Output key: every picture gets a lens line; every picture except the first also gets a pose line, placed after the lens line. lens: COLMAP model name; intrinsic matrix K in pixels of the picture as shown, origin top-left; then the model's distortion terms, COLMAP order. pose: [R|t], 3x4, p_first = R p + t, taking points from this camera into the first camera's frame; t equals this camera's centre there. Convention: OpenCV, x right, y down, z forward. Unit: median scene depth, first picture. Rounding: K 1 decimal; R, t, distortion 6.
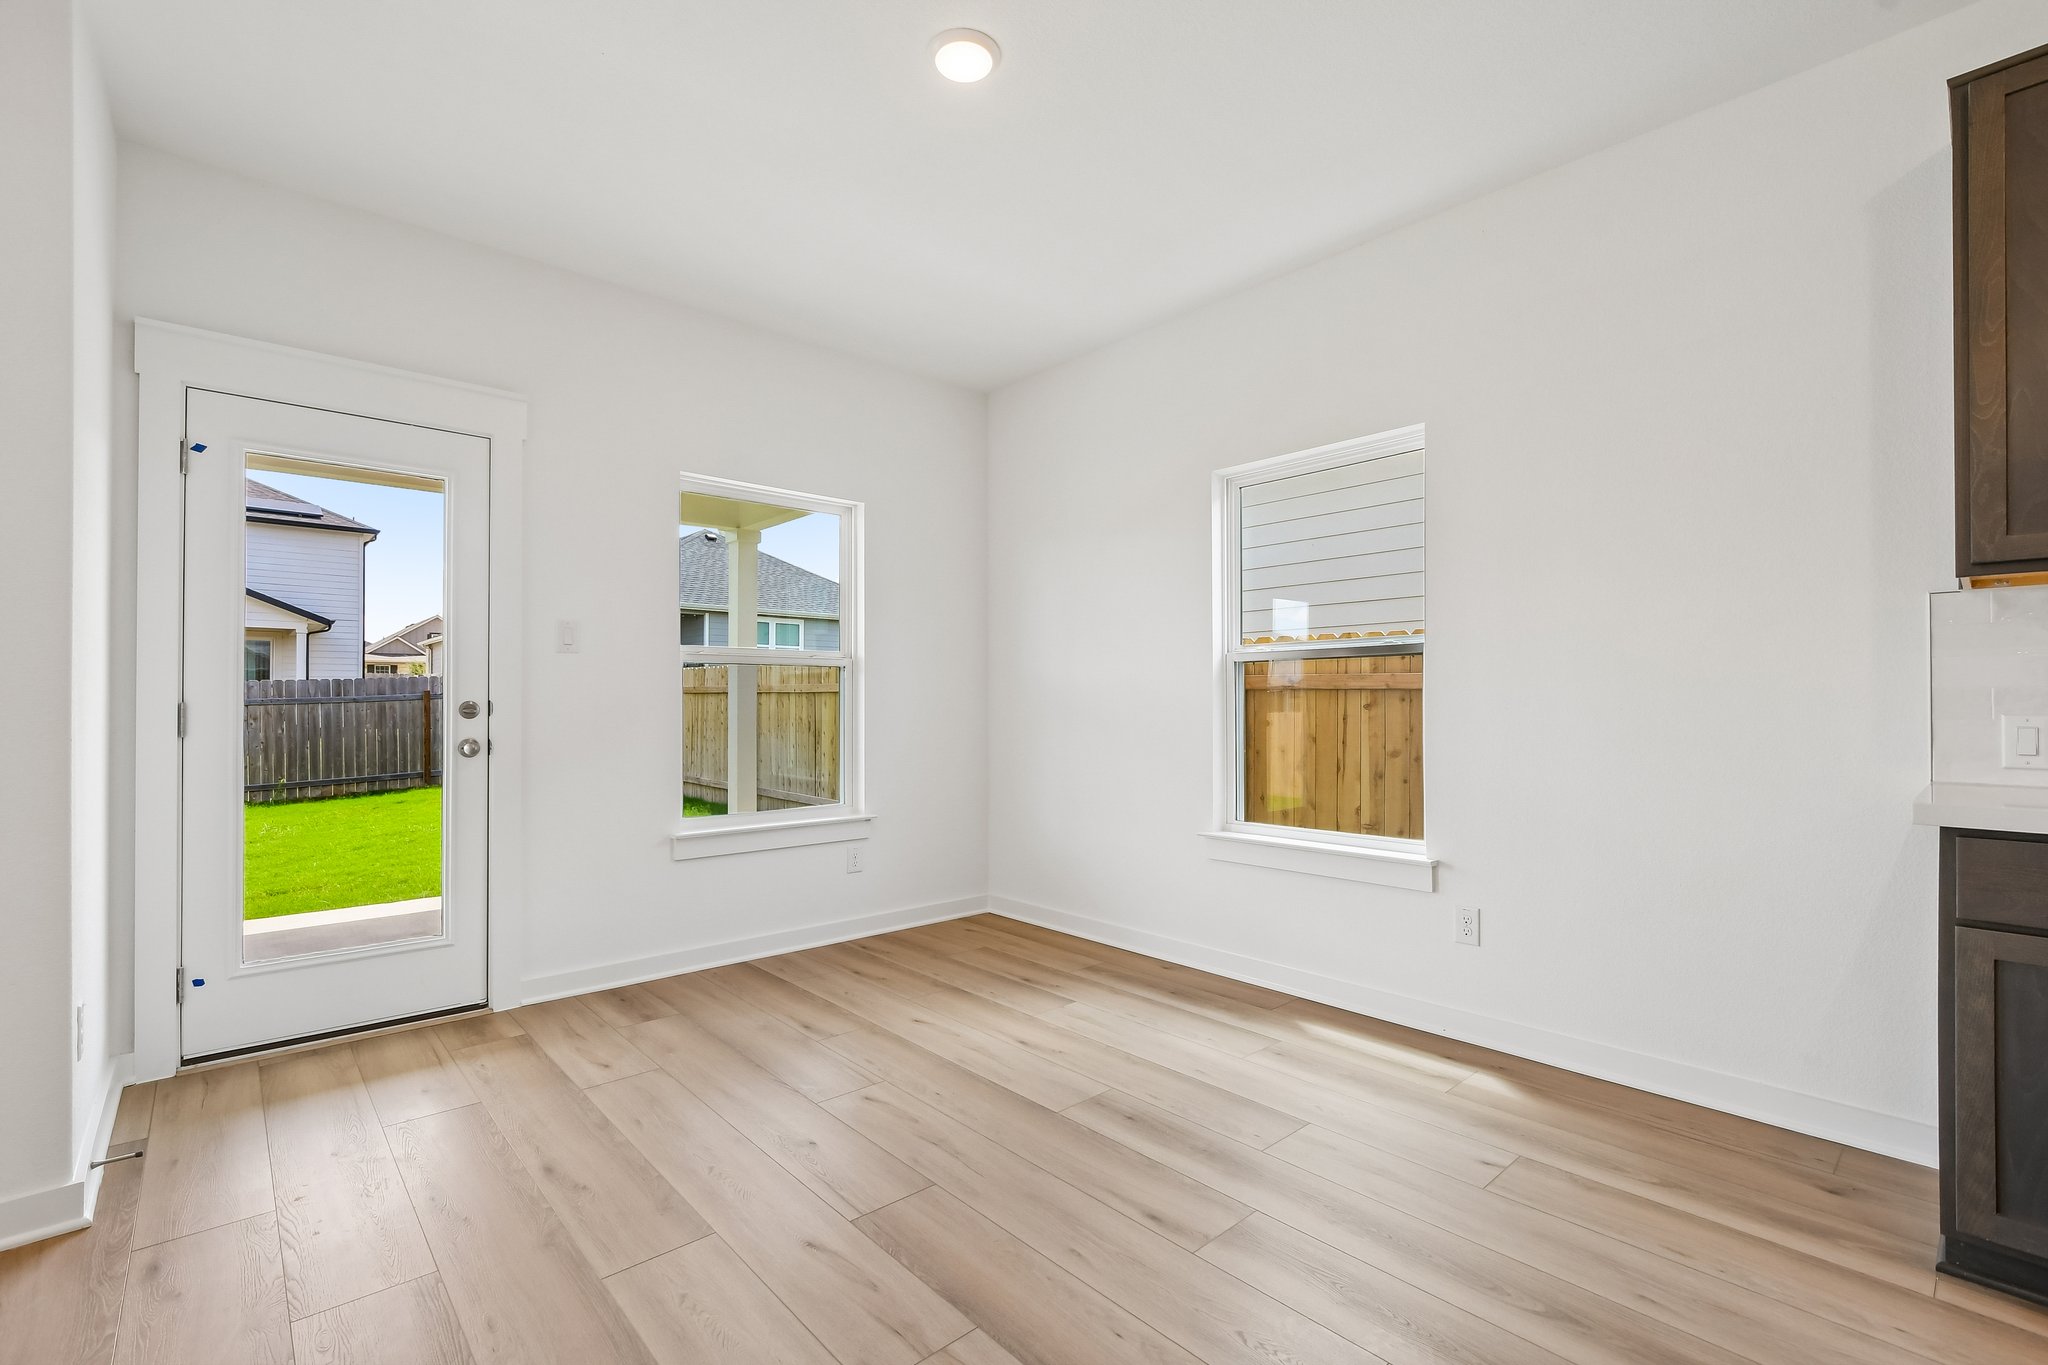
lens RADIAL K [[898.3, 0, 1018.2], [0, 898.3, 697.7], [0, 0, 1]] dist [-0.001338, -0.000976]
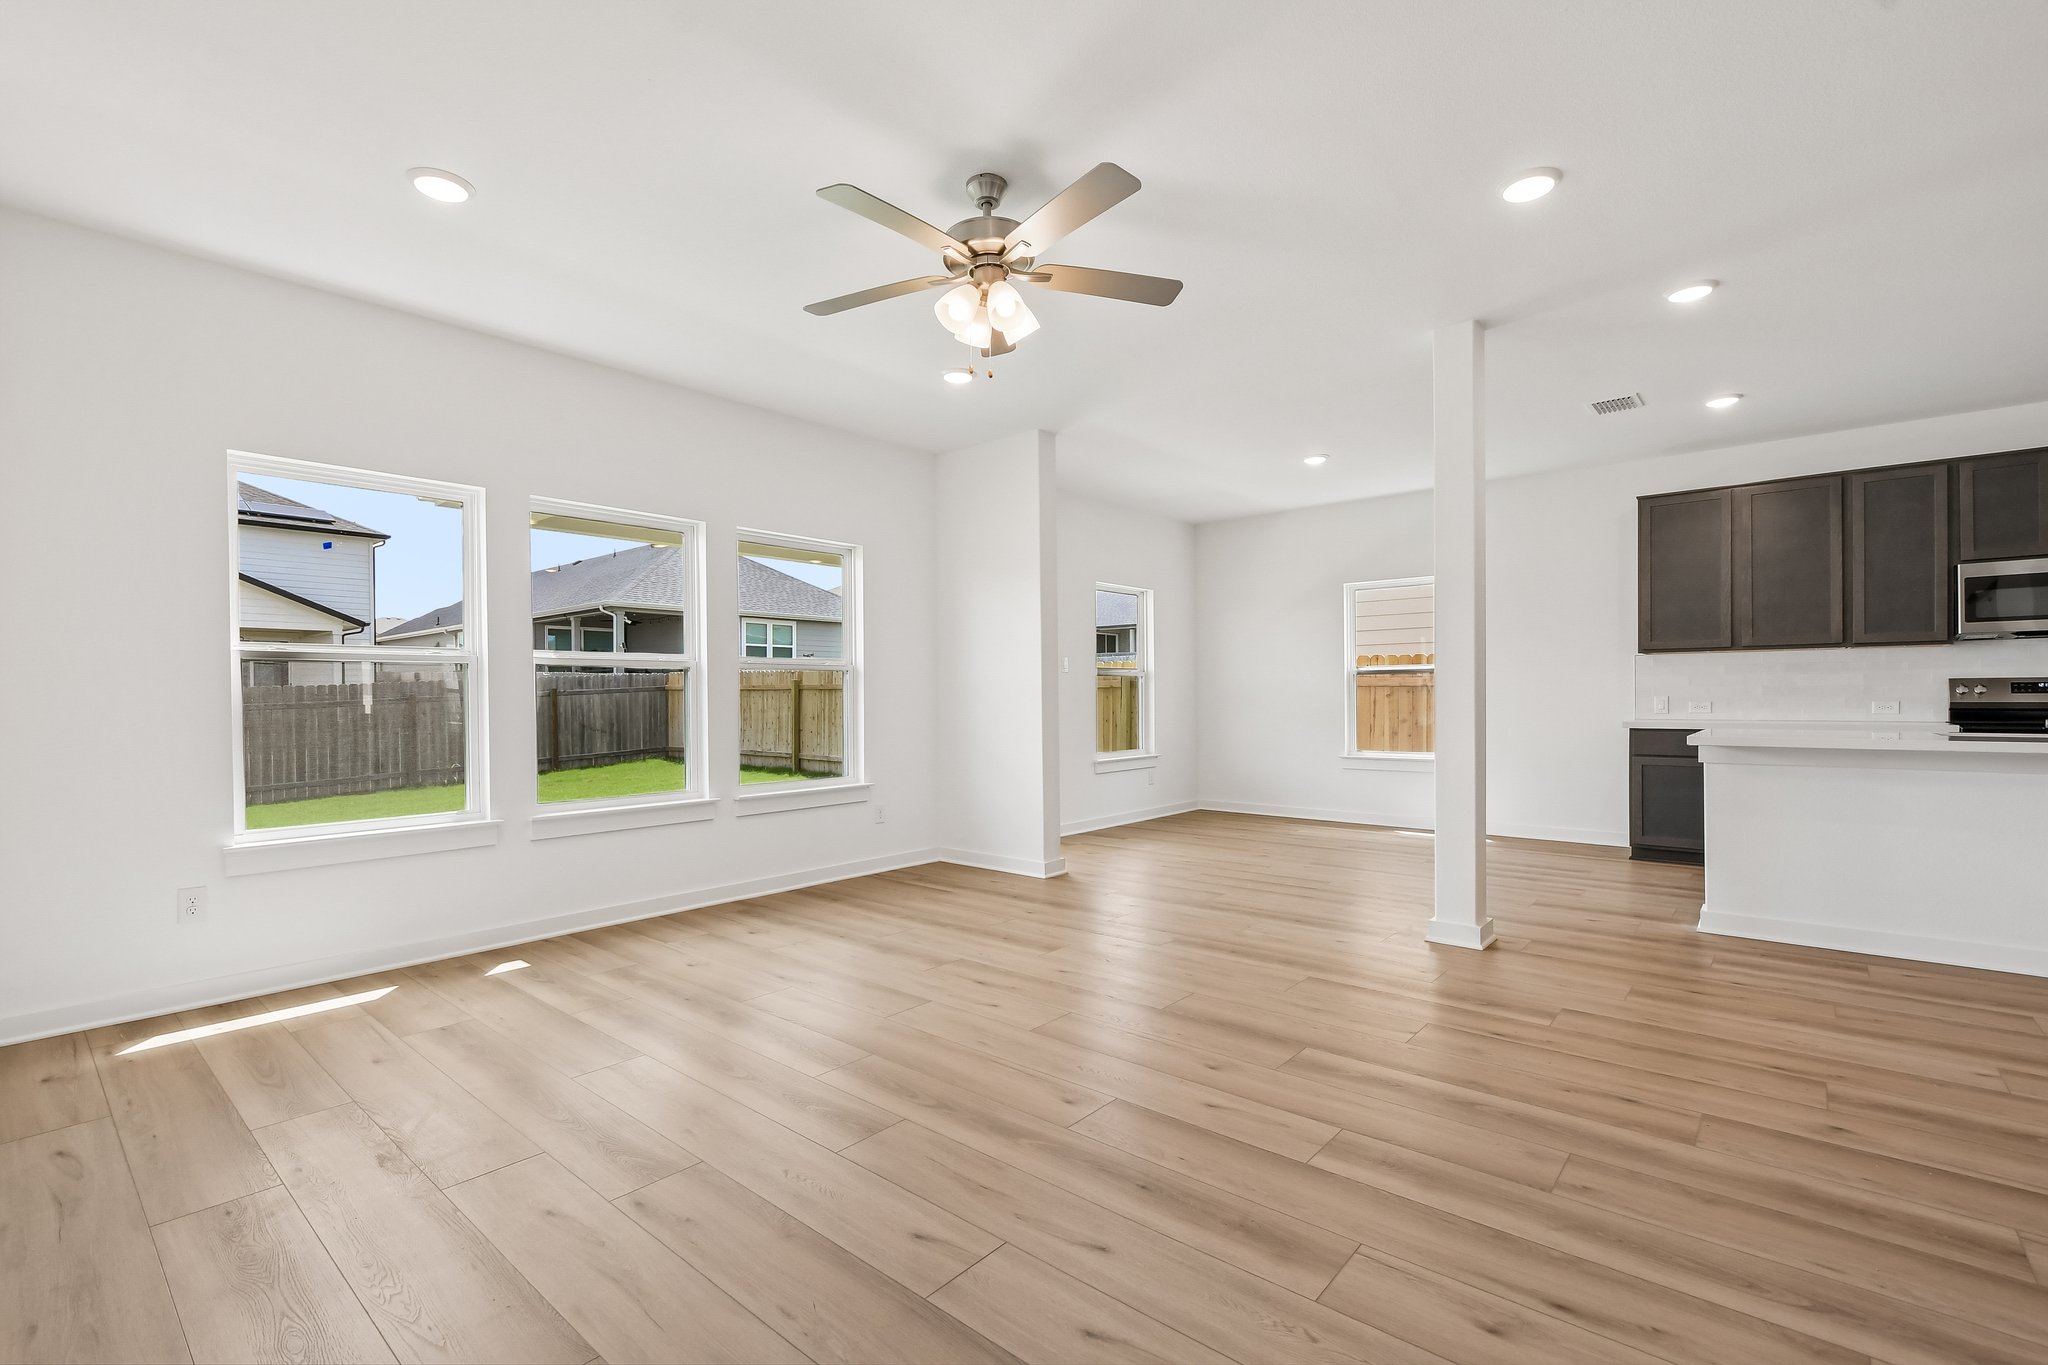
lens RADIAL K [[898.3, 0, 1018.2], [0, 898.3, 697.7], [0, 0, 1]] dist [-0.001338, -0.000976]
pose [[0.991779, -0.006994, 0.127771, -0.663233], [0.005931, 0.999945, 0.008696, -0.007222], [-0.127825, -0.007866, 0.991766, -0.805339]]
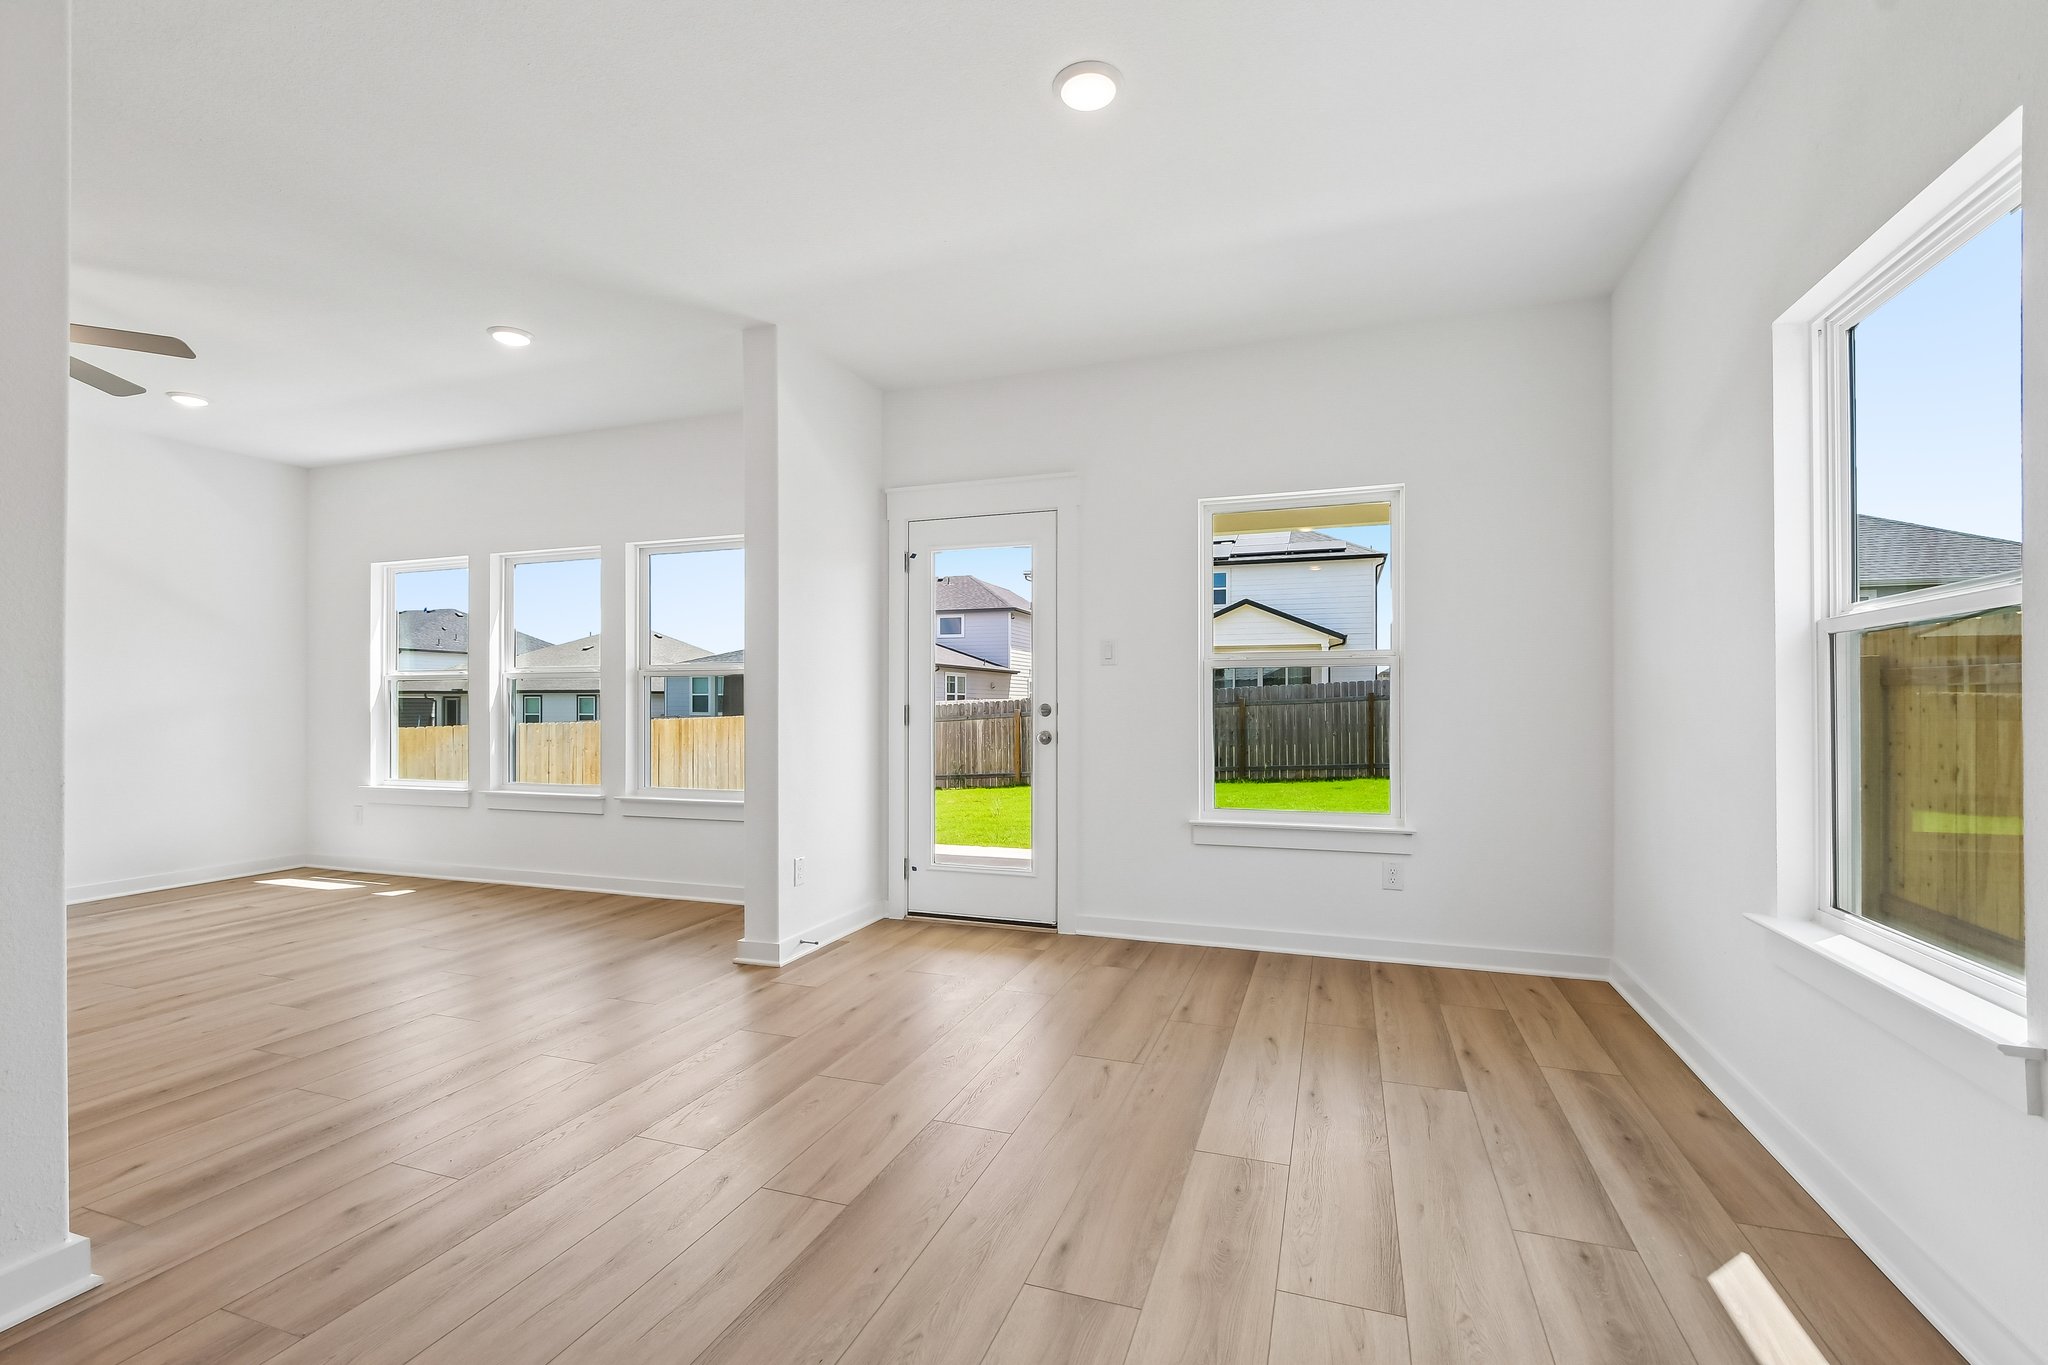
lens RADIAL K [[891.3, 0, 1015.4], [0, 891.3, 704.9], [0, 0, 1]] dist [-0.013558, -0.000477]
pose [[0.469265, -0.000017, -0.883058, 0.415180], [0.007374, 0.999965, 0.003899, 0.000109], [0.883027, -0.008341, 0.469248, 0.227756]]
